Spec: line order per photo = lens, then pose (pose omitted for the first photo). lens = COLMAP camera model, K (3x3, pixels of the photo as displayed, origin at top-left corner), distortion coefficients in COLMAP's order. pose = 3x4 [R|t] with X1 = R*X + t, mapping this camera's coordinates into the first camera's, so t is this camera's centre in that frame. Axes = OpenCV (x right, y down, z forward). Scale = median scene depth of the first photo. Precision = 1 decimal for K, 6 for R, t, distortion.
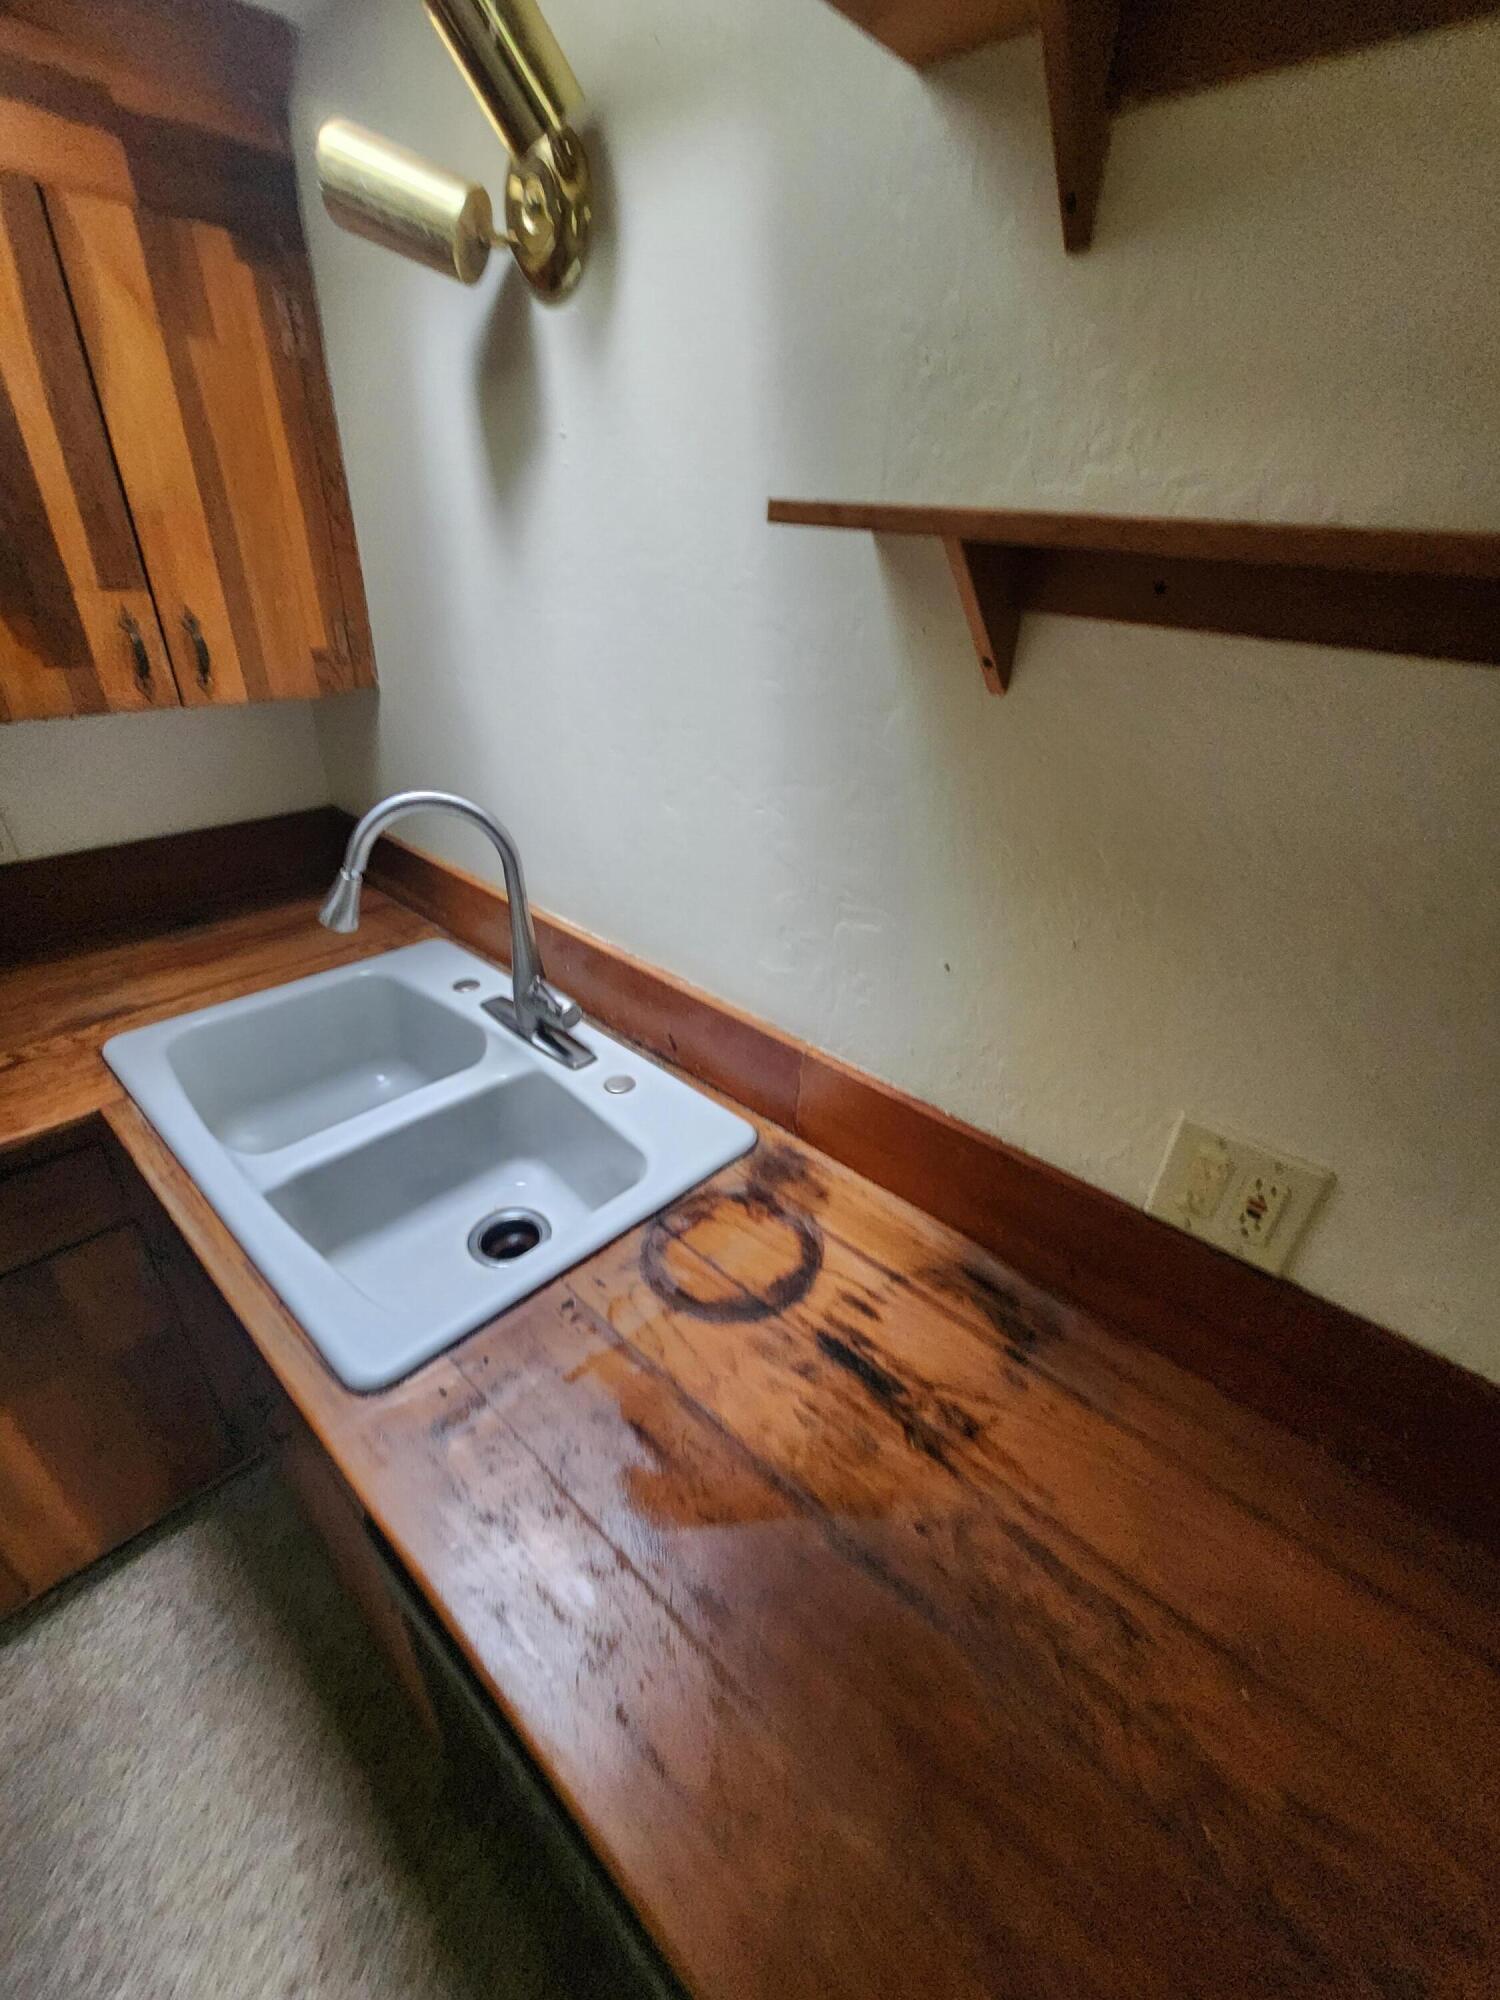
lens RADIAL K [[820.2, 0, 751.0], [0, 820.2, 1018.5], [0, 0, 1]] dist [0.000102, -0.000090]
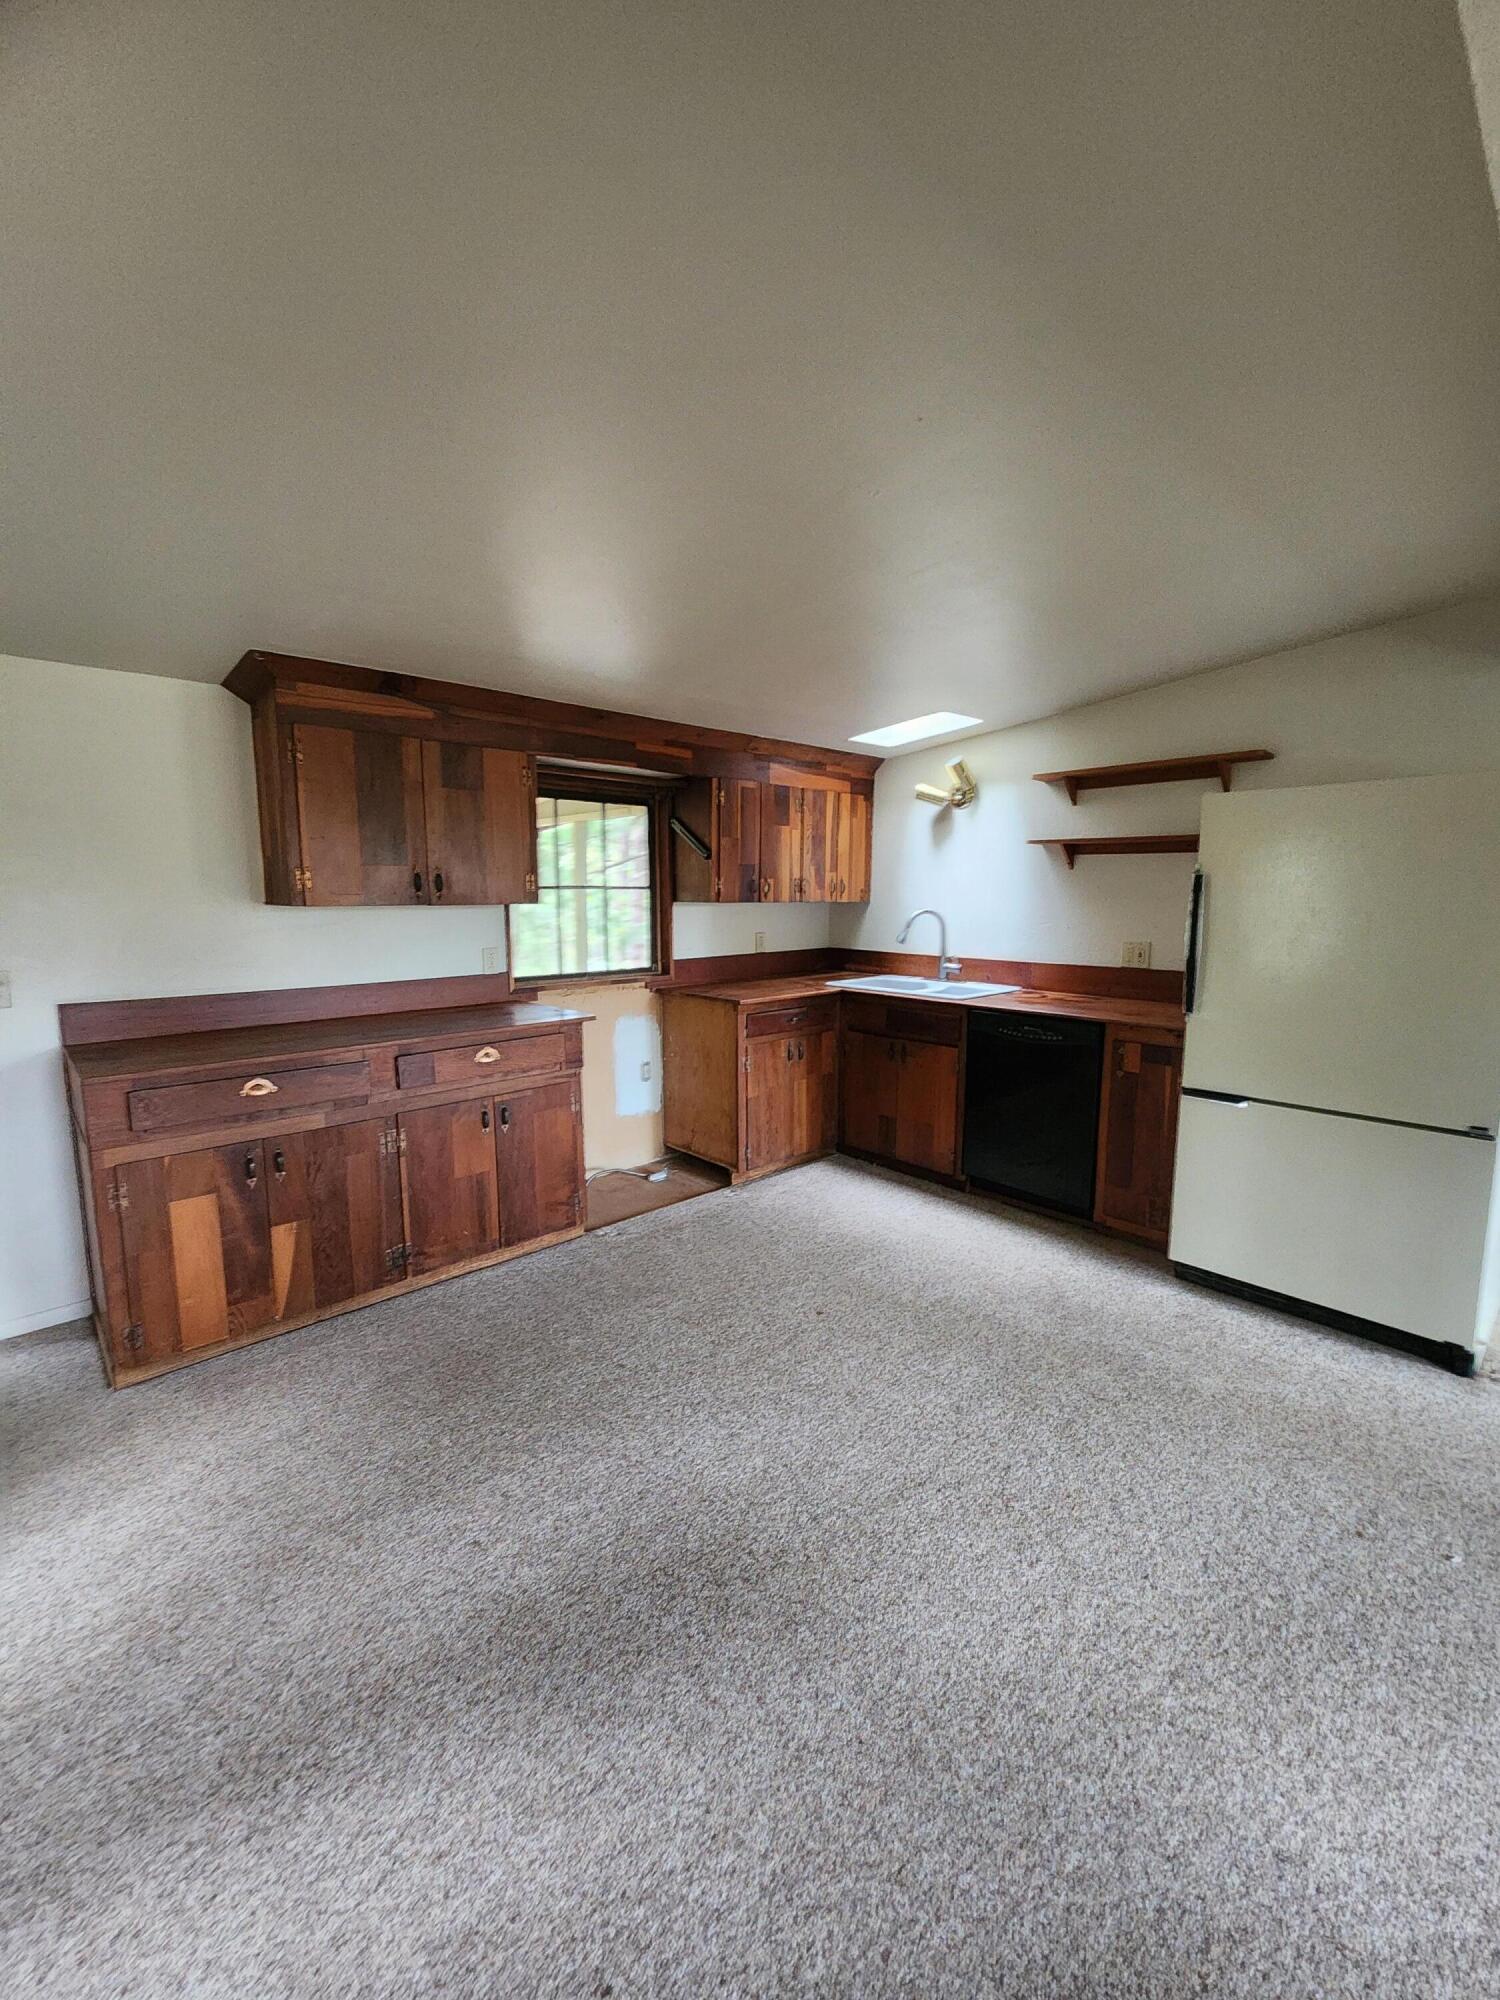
lens RADIAL K [[819.6, 0, 744.1], [0, 819.6, 1003.5], [0, 0, 1]] dist [0.000144, -0.000070]
pose [[0.995165, -0.038344, -0.090426, -0.992163], [0.000691, 0.923363, -0.383927, 1.780875], [0.098217, 0.382008, 0.918925, -2.739573]]
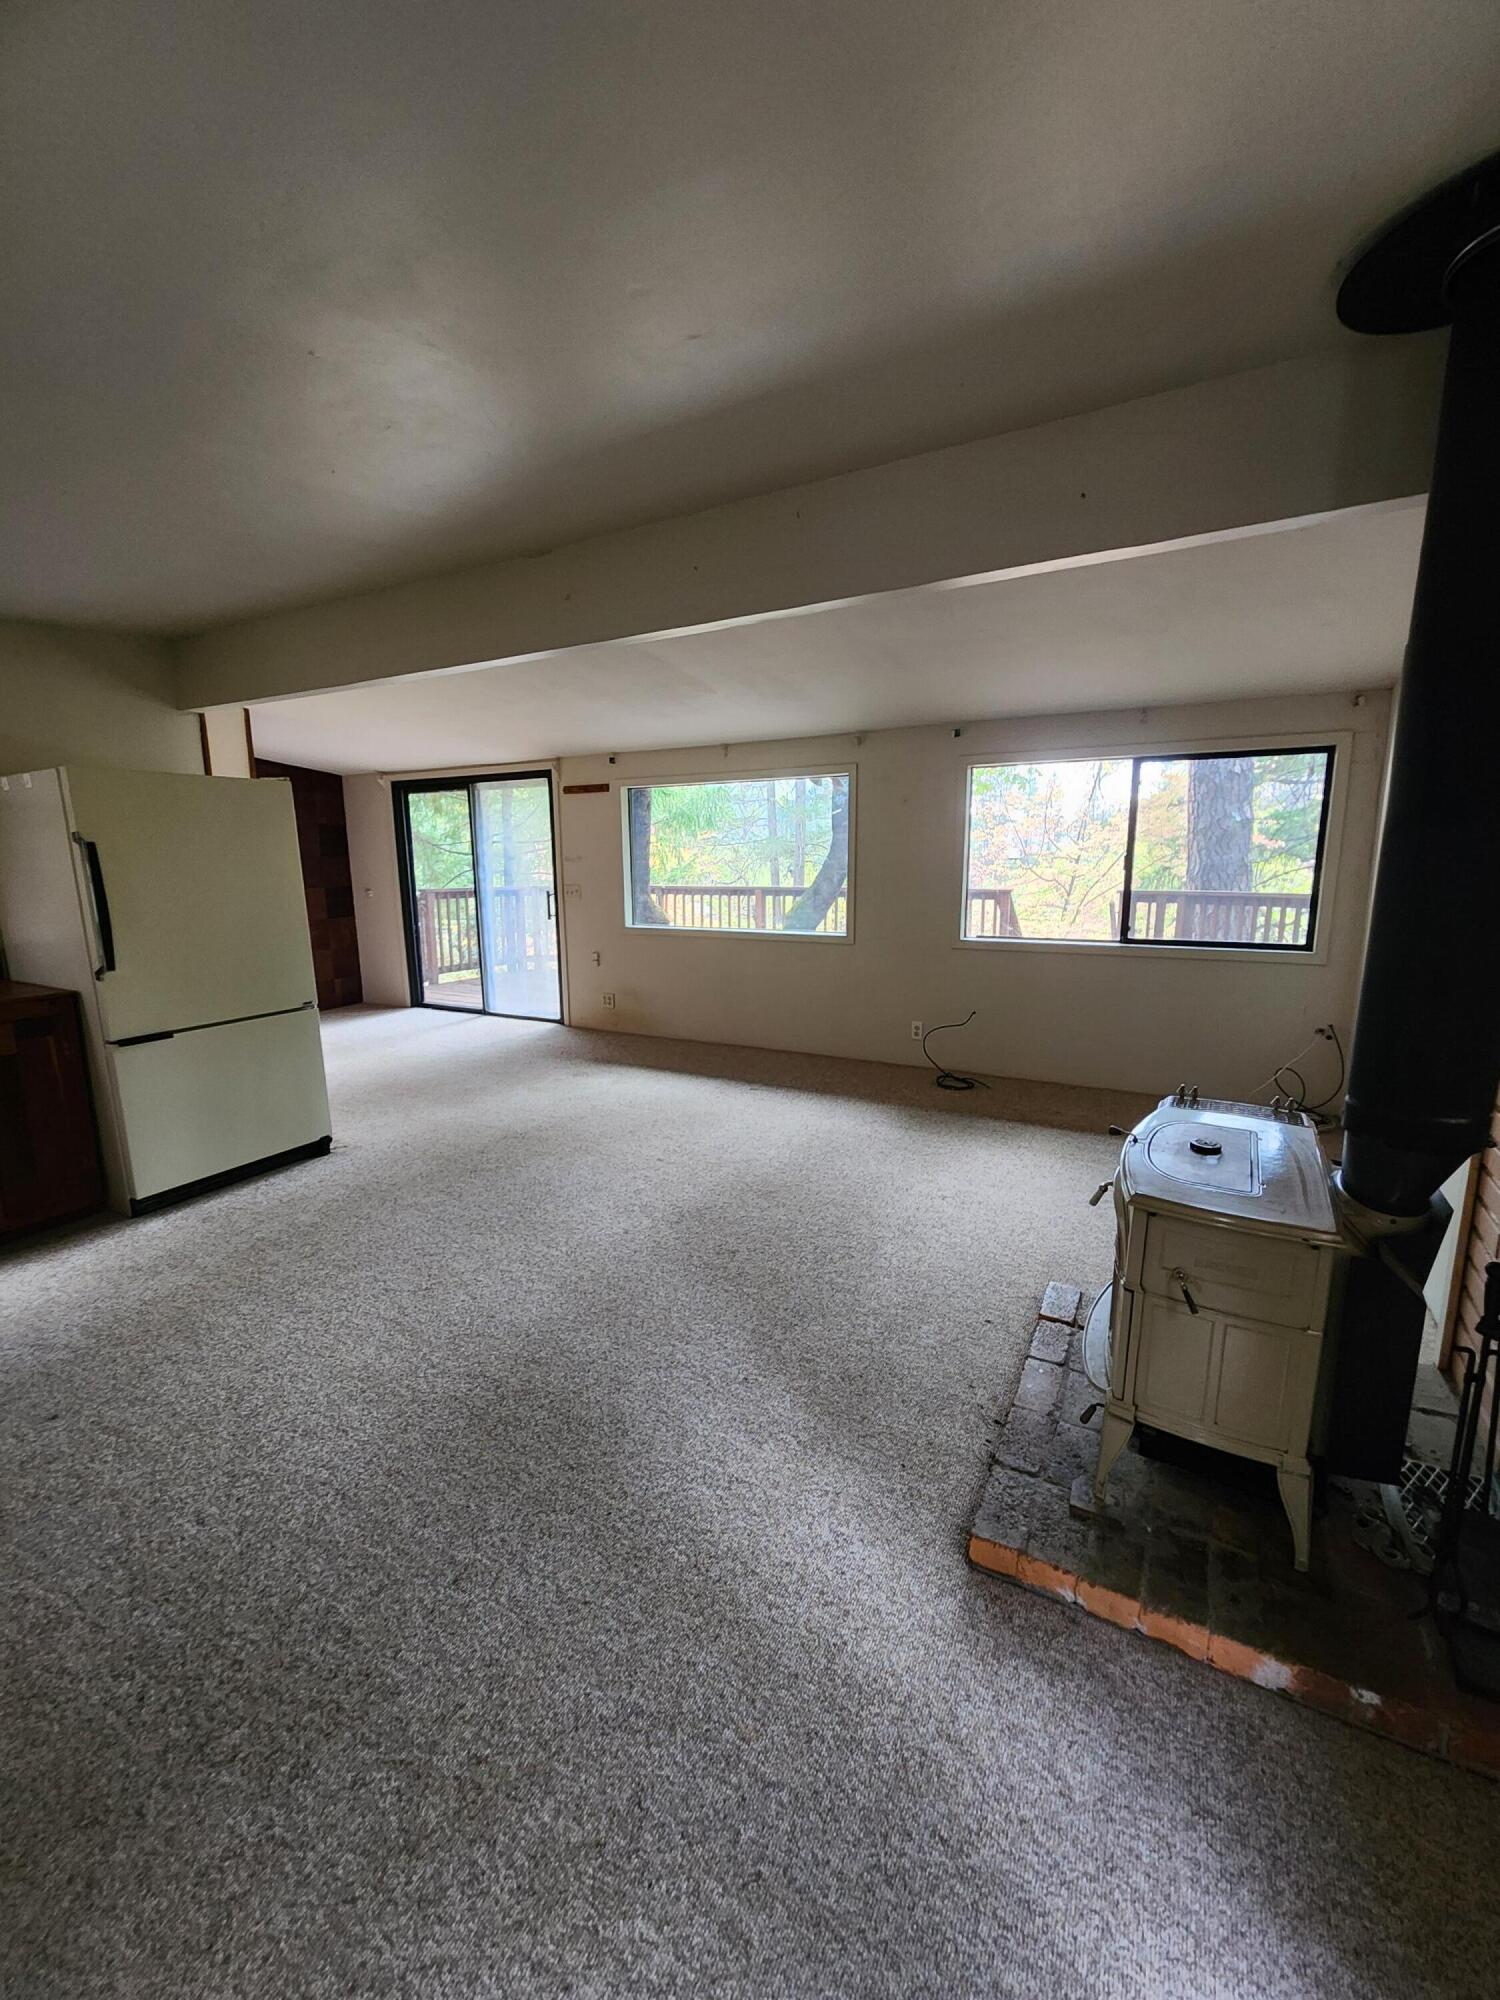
lens RADIAL K [[814.9, 0, 740.7], [0, 814.9, 1004.9], [0, 0, 1]] dist [0.000480, 0.000170]
pose [[-0.233963, -0.219203, 0.947212, -3.140246], [0.487633, 0.816395, 0.309376, 1.050722], [-0.841115, 0.534275, -0.084116, -1.659604]]
